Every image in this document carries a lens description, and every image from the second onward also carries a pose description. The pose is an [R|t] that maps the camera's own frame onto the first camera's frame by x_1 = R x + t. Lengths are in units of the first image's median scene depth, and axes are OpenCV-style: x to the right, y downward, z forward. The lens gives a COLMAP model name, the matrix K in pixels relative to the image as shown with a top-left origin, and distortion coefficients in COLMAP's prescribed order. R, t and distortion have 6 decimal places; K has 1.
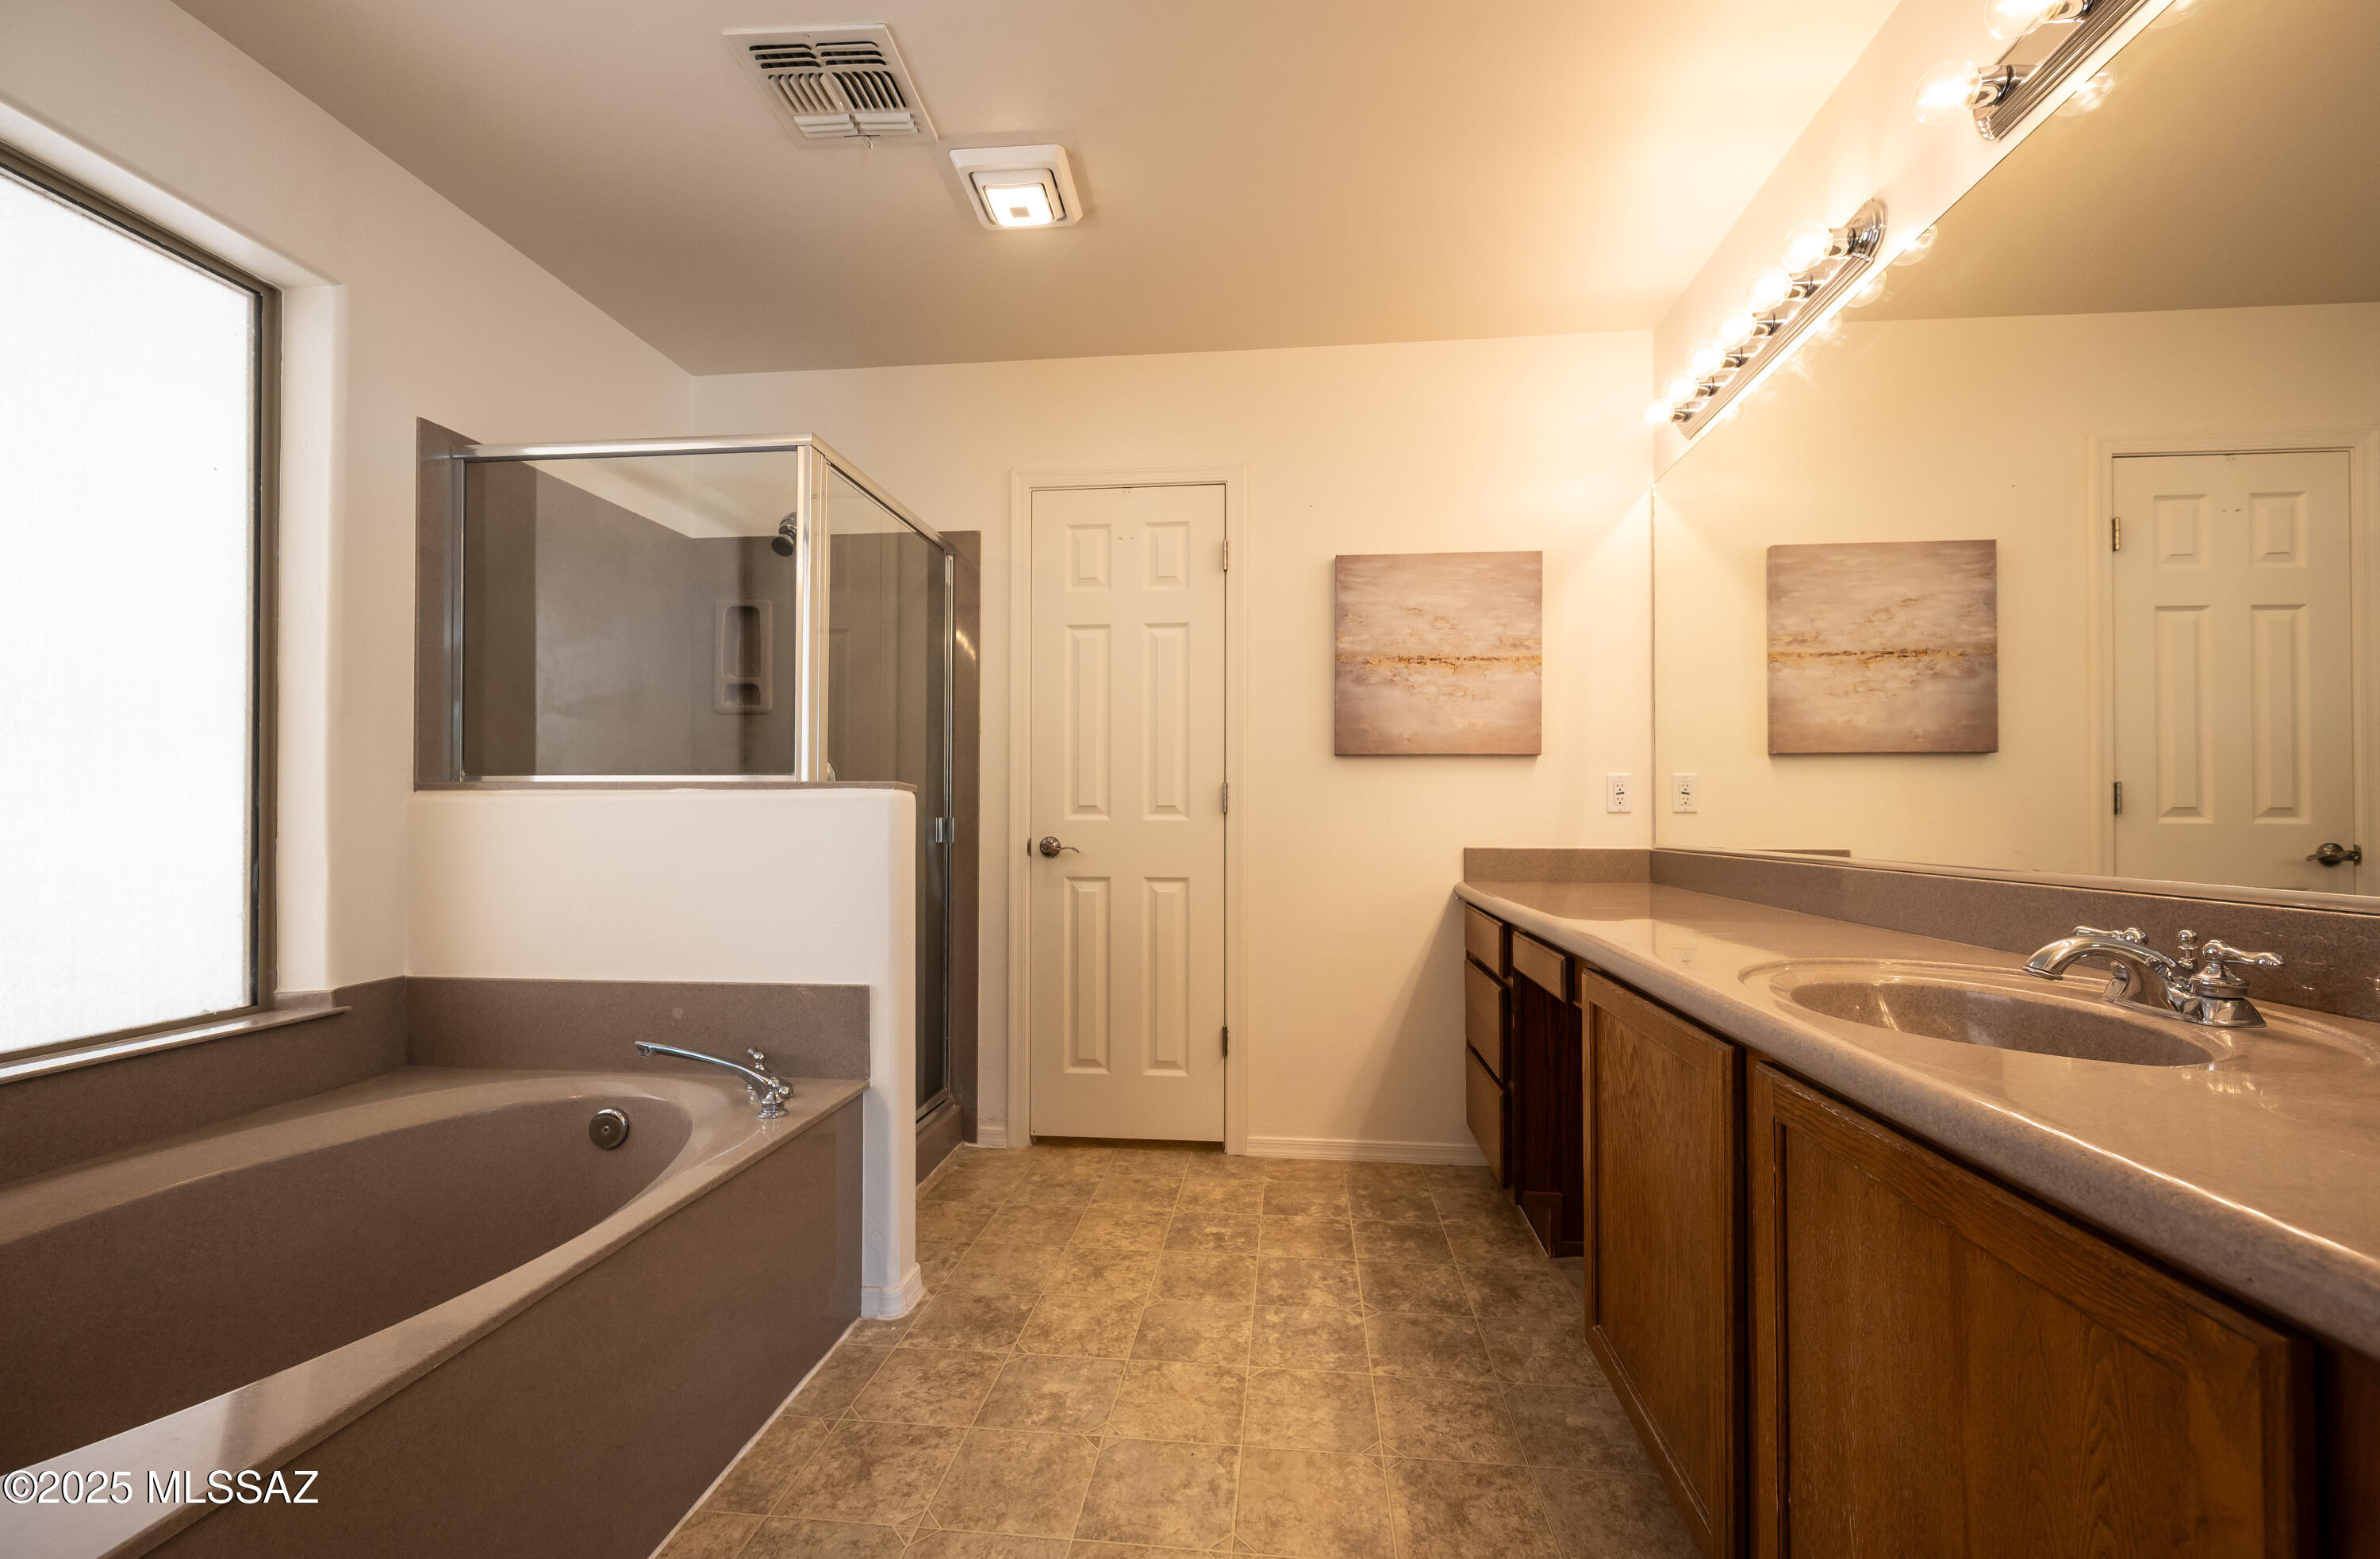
lens RADIAL K [[990.1, 0, 1198.4], [0, 990.1, 816.1], [0, 0, 1]] dist [0.002504, -0.000026]
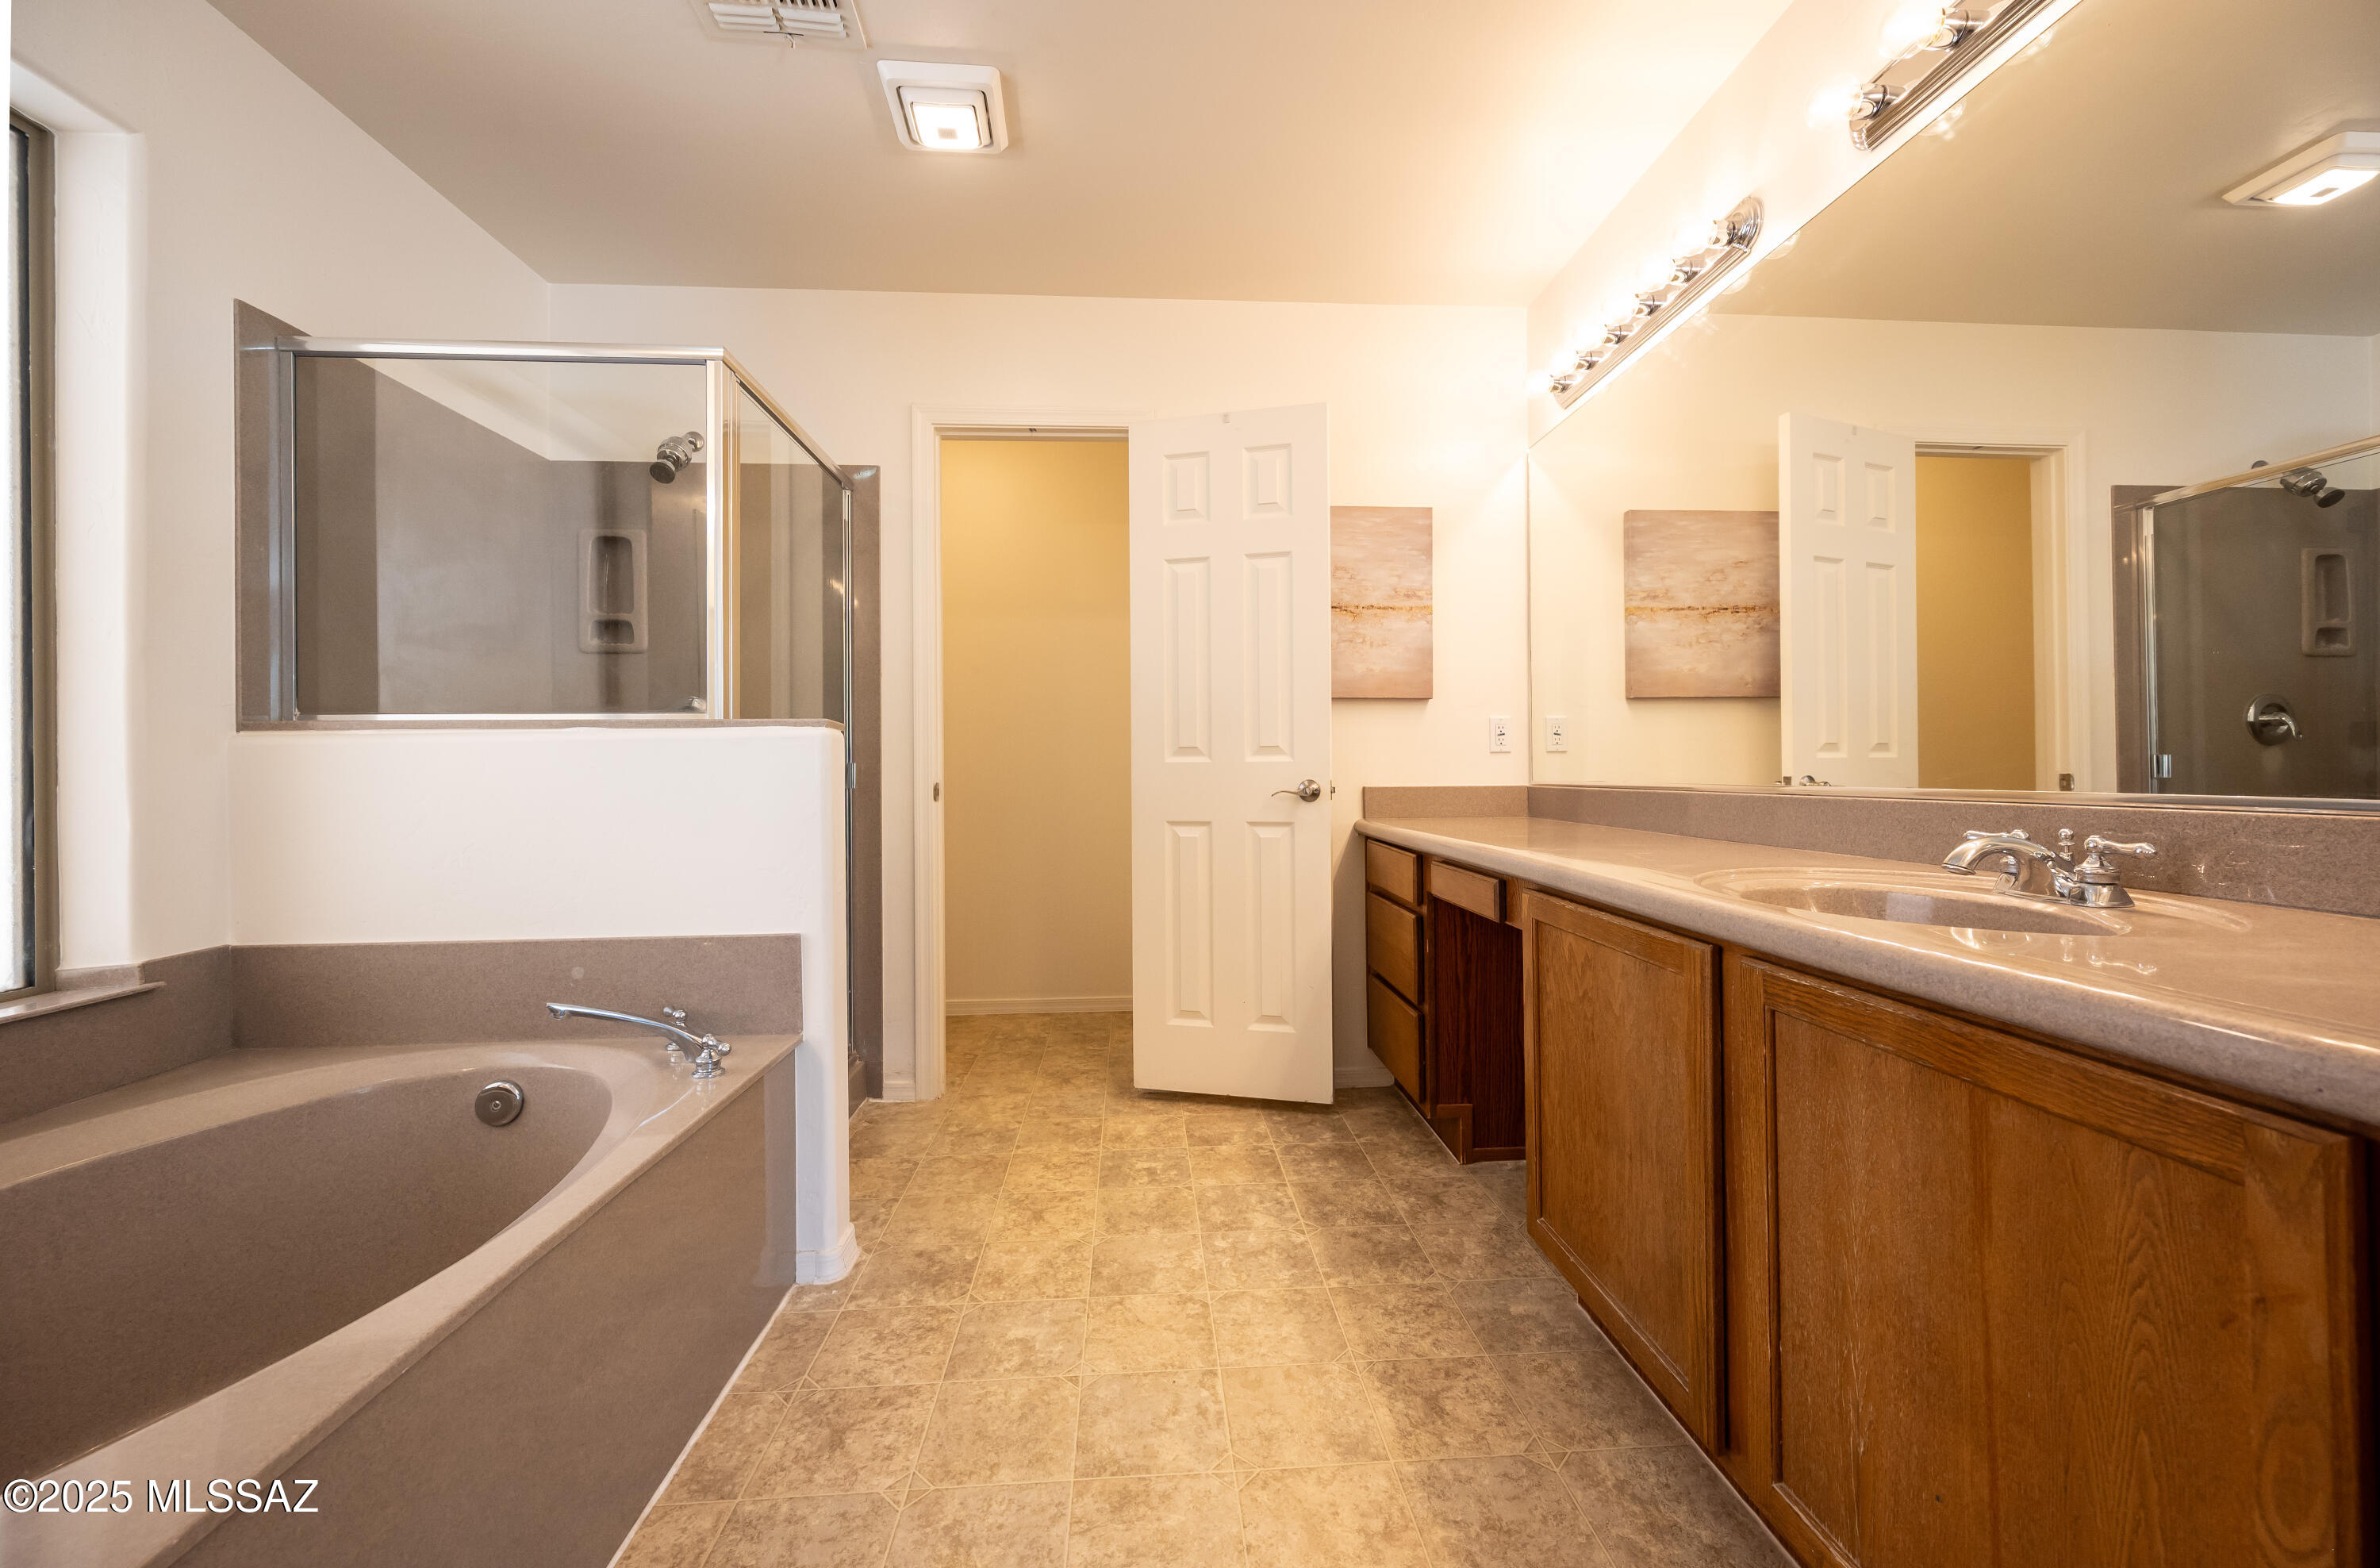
lens RADIAL K [[965.2, 0, 1197.4], [0, 965.2, 775.5], [0, 0, 1]] dist [0.003830, -0.000365]
pose [[0.984970, -0.010952, 0.172375, -0.124530], [0.010292, 0.999936, 0.004725, 0.019964], [-0.172416, -0.002880, 0.985020, 0.025712]]
